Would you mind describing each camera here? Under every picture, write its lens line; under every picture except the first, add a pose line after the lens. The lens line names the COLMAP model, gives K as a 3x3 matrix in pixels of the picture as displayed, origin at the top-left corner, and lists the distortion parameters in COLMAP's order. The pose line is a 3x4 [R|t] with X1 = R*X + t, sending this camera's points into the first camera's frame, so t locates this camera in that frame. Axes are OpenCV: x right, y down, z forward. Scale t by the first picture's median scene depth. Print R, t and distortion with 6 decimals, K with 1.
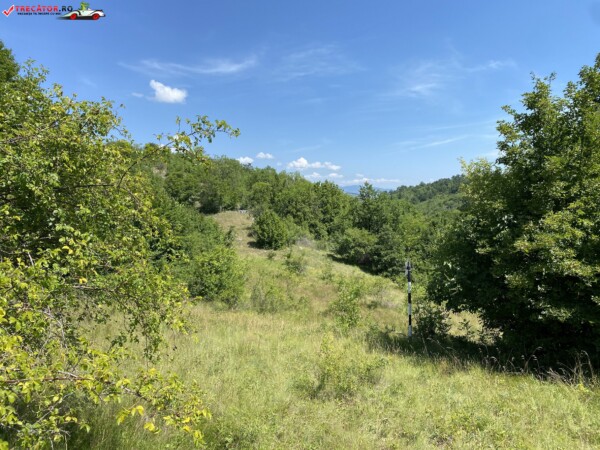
lens RADIAL K [[459.0, 0, 299.2], [0, 459.0, 225.2], [0, 0, 1]] dist [0.027341, -0.051306]
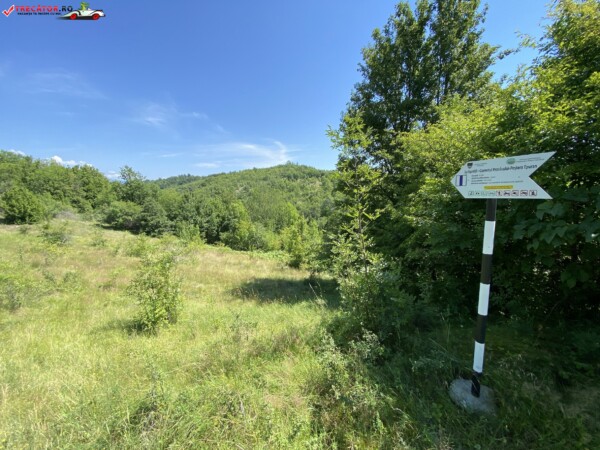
lens RADIAL K [[245.0, 0, 293.5], [0, 245.0, 227.8], [0, 0, 1]] dist [-0.009539, -0.001479]
pose [[0.724554, -0.098884, 0.682087, 0.004281], [0.031461, 0.993368, 0.110592, 0.019294], [-0.688499, -0.058670, 0.722860, 0.189416]]
